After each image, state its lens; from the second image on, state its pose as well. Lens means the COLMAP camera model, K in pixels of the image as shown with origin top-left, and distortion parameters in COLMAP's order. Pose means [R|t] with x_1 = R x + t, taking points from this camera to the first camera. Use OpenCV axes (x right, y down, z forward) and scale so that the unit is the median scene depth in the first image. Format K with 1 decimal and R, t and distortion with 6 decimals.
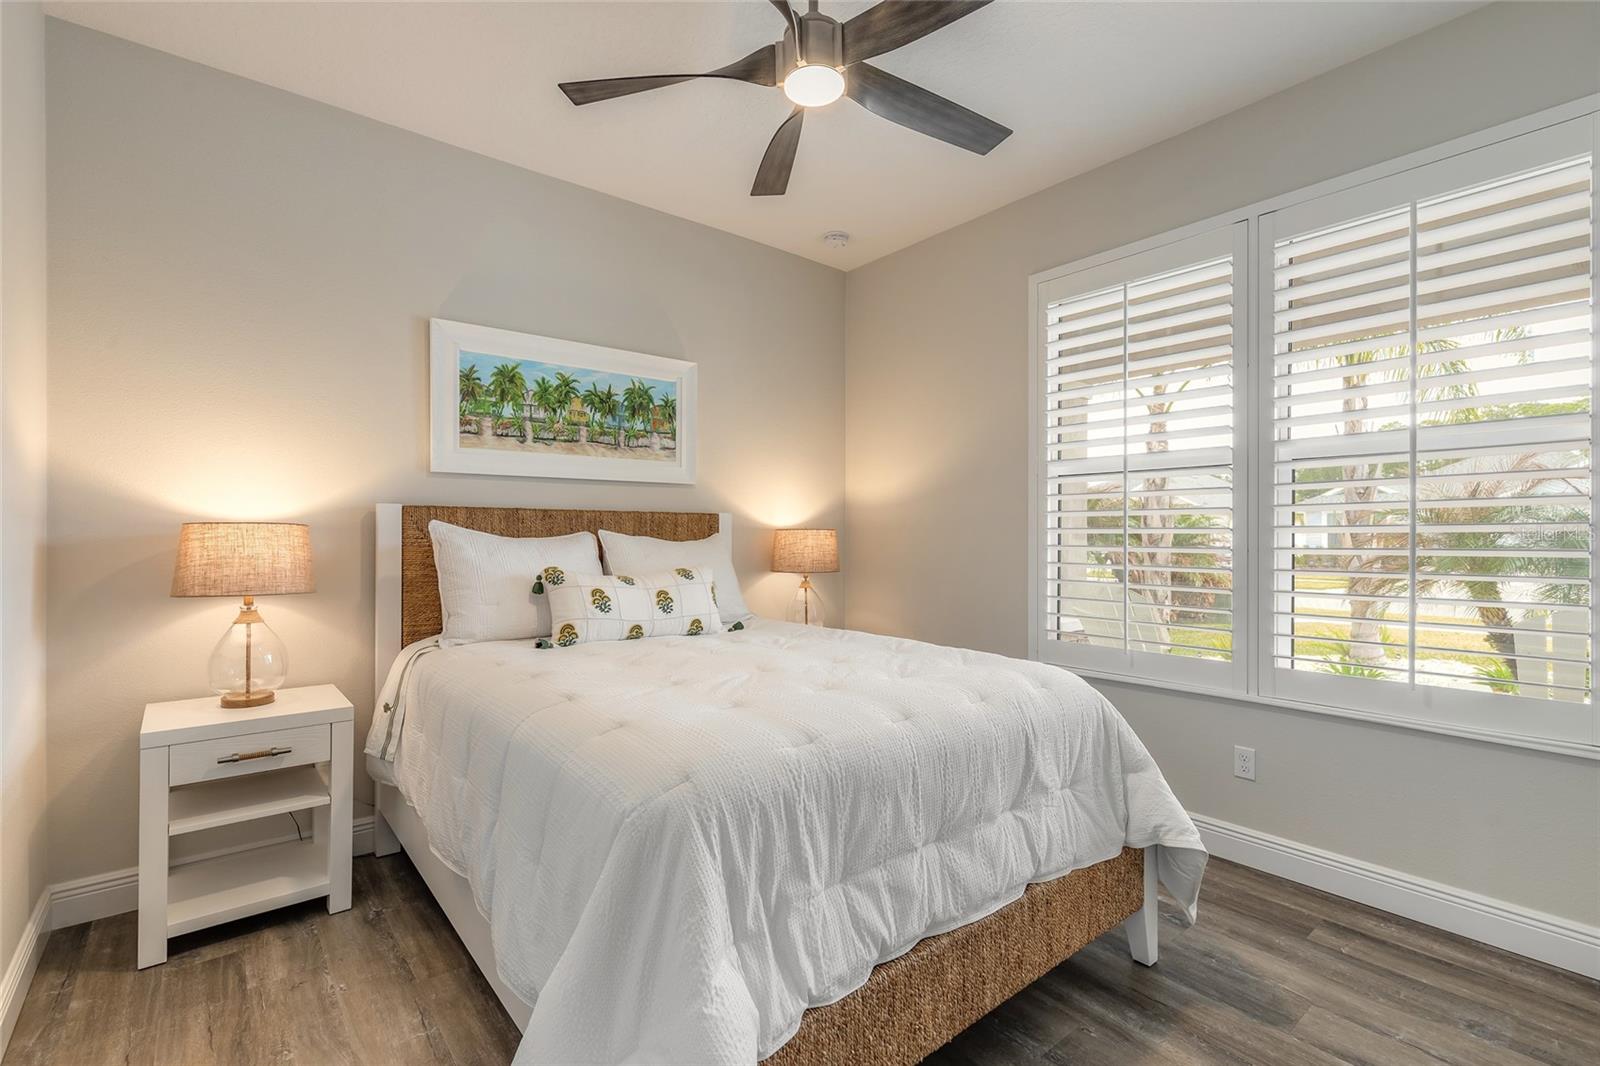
lens RADIAL K [[726.5, 0, 790.5], [0, 726.5, 536.6], [0, 0, 1]] dist [0.010669, -0.000190]
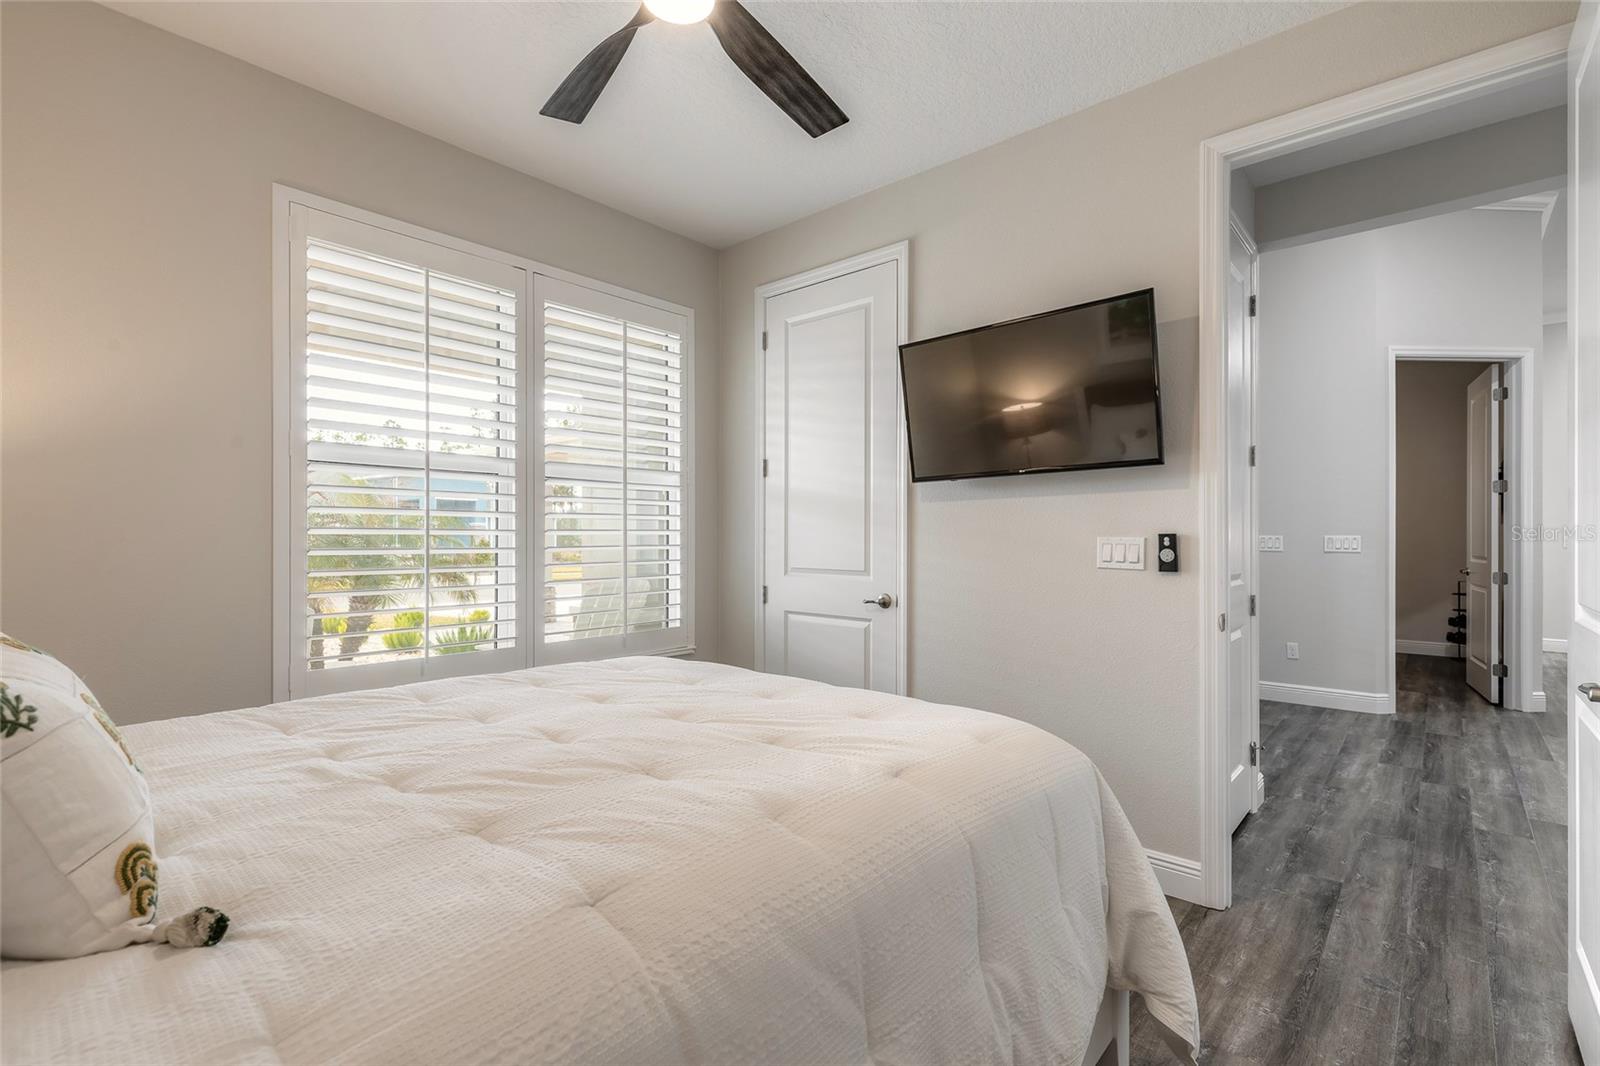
lens RADIAL K [[726.5, 0, 790.5], [0, 726.5, 536.6], [0, 0, 1]] dist [0.010669, -0.000190]
pose [[-0.153593, 0.000294, 0.988134, -0.543648], [-0.004063, 0.999991, -0.000929, -0.003678], [-0.988126, -0.004158, -0.153591, 0.675077]]
